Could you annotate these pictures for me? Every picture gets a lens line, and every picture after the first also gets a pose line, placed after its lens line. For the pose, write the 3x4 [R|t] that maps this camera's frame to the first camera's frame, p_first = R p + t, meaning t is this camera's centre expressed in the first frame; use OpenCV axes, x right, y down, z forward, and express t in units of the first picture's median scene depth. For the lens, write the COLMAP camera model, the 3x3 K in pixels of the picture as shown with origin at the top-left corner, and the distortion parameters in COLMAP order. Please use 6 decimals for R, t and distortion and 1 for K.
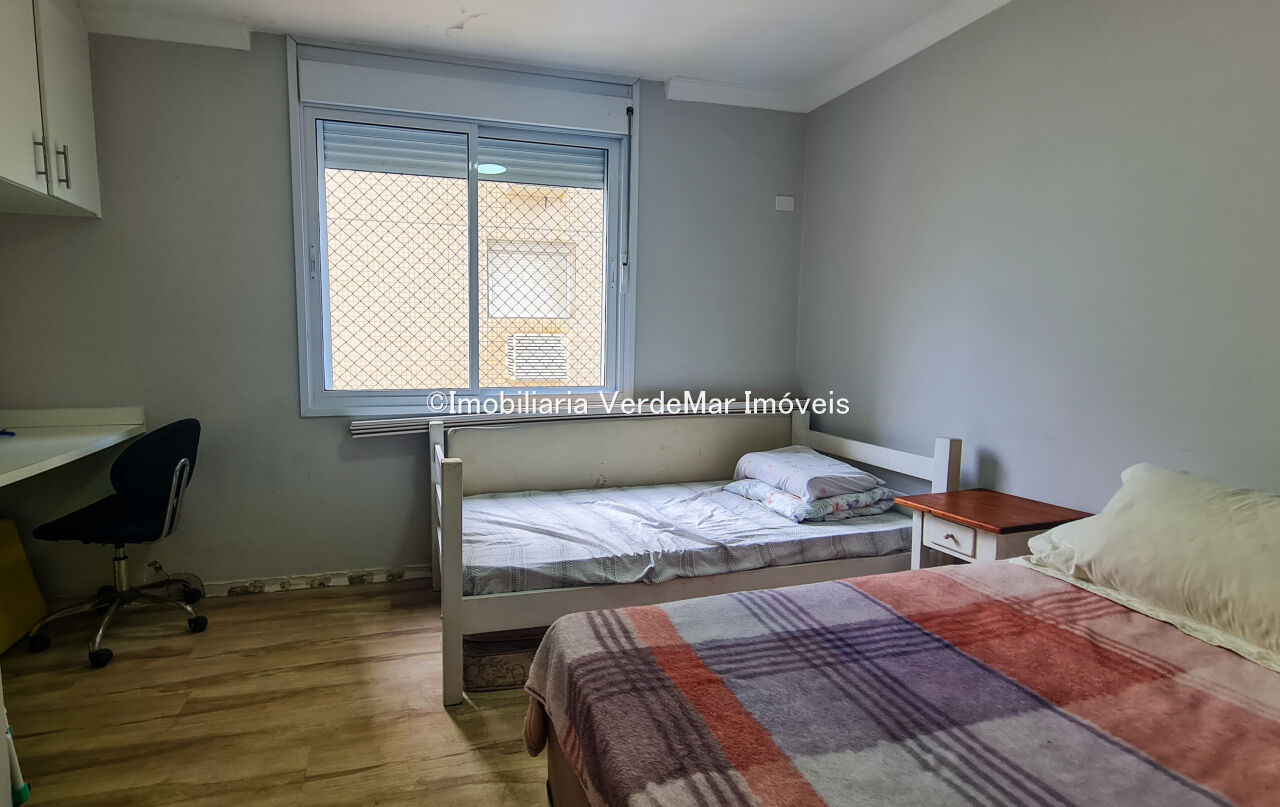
lens RADIAL K [[527.5, 0, 638.3], [0, 527.5, 410.8], [0, 0, 1]] dist [-0.002211, 0.000746]
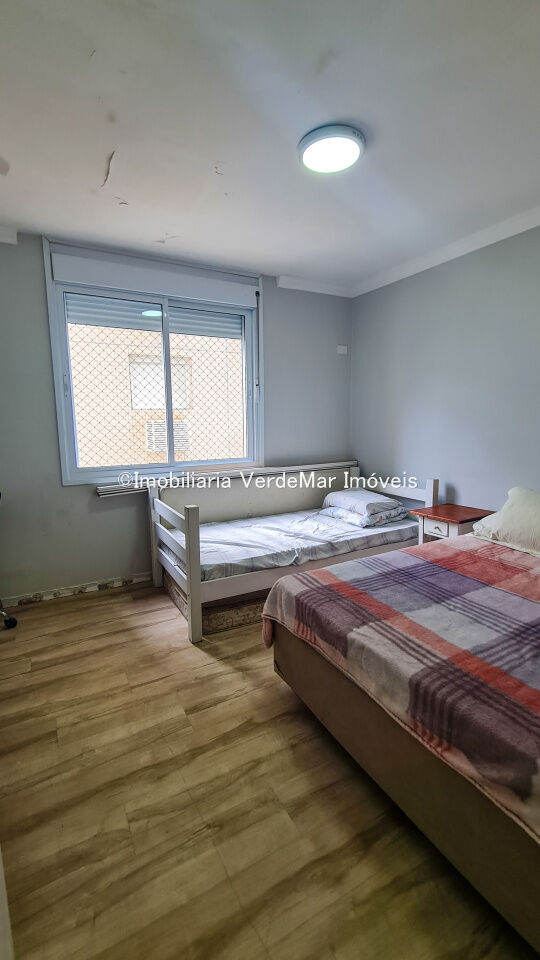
lens RADIAL K [[415.9, 0, 267.3], [0, 415.9, 479.2], [0, 0, 1]] dist [0.000181, -0.001287]
pose [[0.970646, -0.050123, 0.235232, -0.387246], [0.040597, 0.998154, 0.045166, -0.044659], [-0.237061, -0.034290, 0.970889, -0.371876]]
